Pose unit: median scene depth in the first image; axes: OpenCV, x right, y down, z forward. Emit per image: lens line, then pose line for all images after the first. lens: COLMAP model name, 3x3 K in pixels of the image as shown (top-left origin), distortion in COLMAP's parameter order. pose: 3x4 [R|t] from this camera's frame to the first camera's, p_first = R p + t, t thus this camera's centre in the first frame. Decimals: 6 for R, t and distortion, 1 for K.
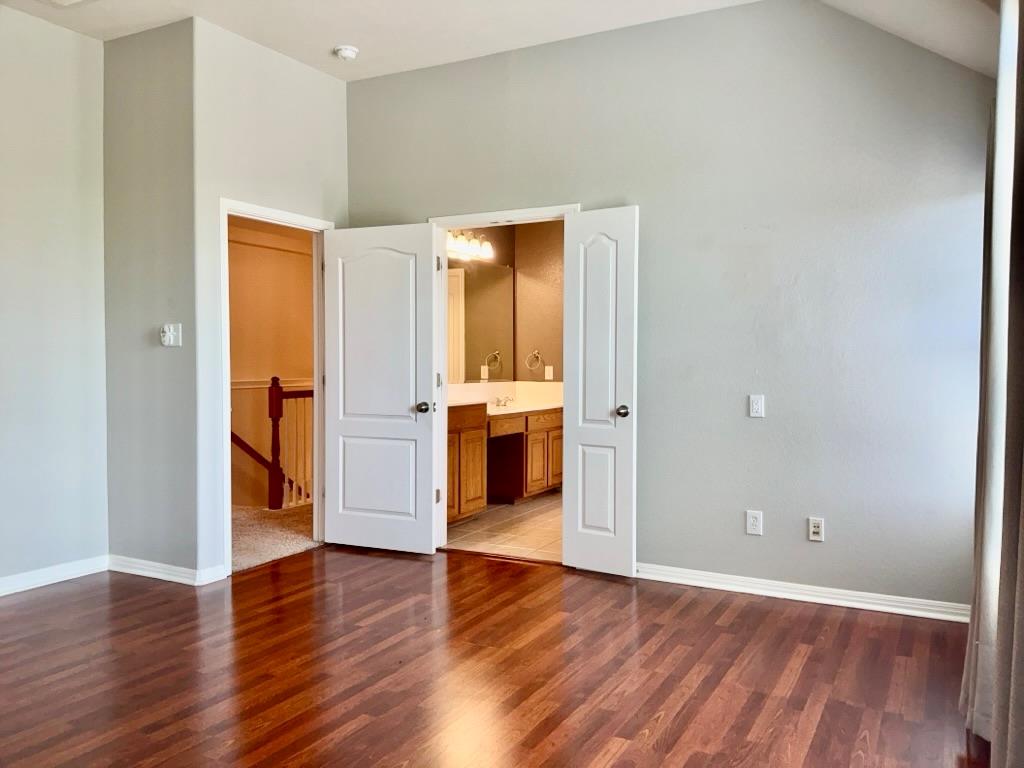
lens RADIAL K [[872.7, 0, 511.0], [0, 872.7, 365.9], [0, 0, 1]] dist [0.173224, -0.350717]
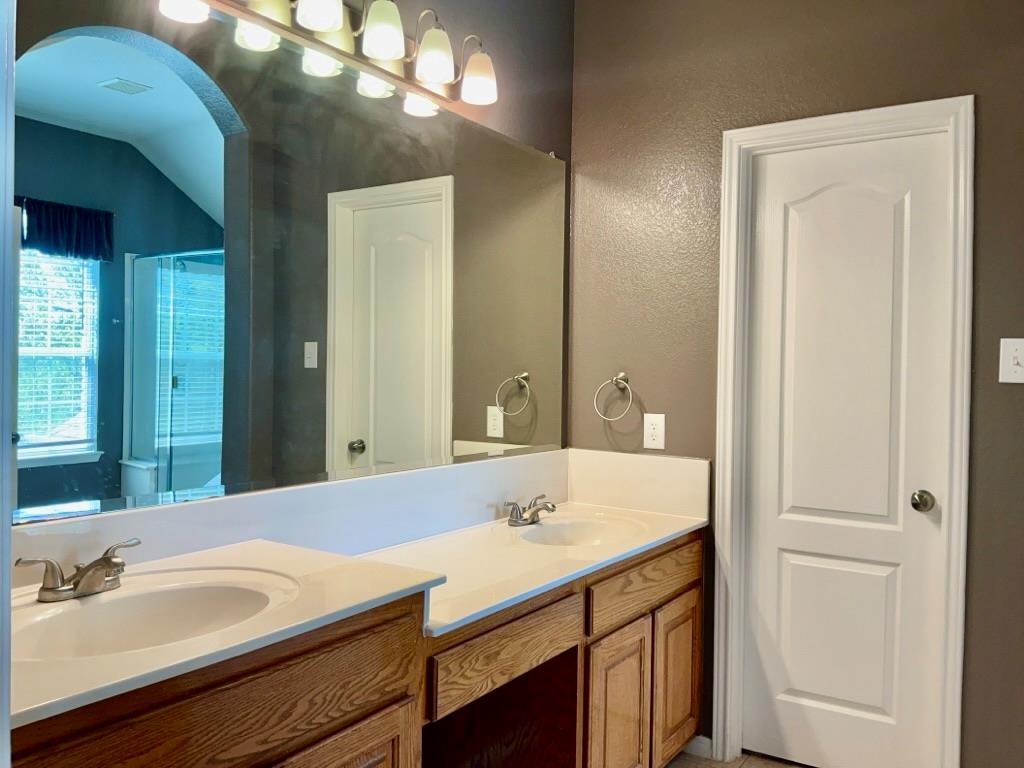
lens RADIAL K [[808.5, 0, 510.2], [0, 808.5, 386.0], [0, 0, 1]] dist [0.134315, -0.266906]
pose [[0.994571, 0.014792, -0.103003, 0.018096], [-0.013736, 0.999846, 0.010951, -0.015765], [0.103149, -0.009477, 0.994621, 0.678221]]
